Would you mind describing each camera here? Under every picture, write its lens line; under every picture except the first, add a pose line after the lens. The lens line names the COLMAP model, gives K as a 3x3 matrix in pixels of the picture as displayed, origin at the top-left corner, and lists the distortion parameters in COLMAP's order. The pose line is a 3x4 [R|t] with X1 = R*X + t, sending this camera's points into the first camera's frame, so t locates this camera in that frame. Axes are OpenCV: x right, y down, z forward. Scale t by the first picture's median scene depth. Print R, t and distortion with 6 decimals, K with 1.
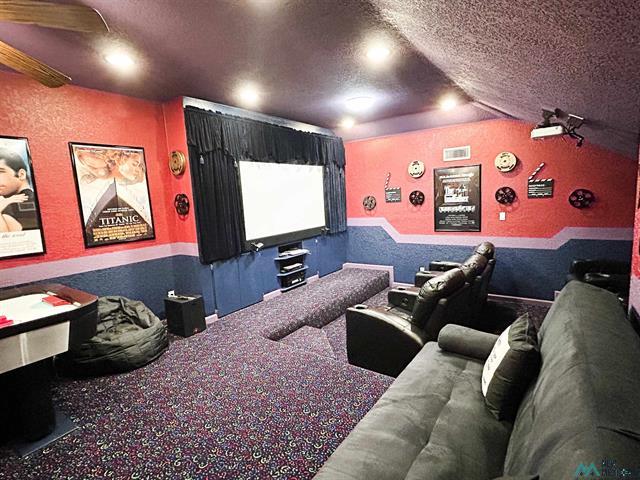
lens RADIAL K [[330.8, 0, 321.6], [0, 330.8, 241.4], [0, 0, 1]] dist [0.020270, -0.000763]
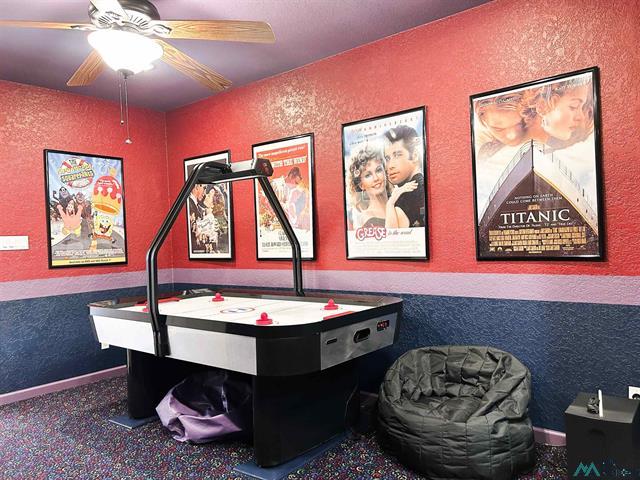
lens RADIAL K [[485.0, 0, 319.9], [0, 485.0, 242.1], [0, 0, 1]] dist [0.014421, 0.001782]
pose [[-0.066996, 0.058351, -0.996046, 0.200486], [-0.097269, 0.993151, 0.064724, -0.039955], [0.993001, 0.101220, -0.060861, 0.683346]]
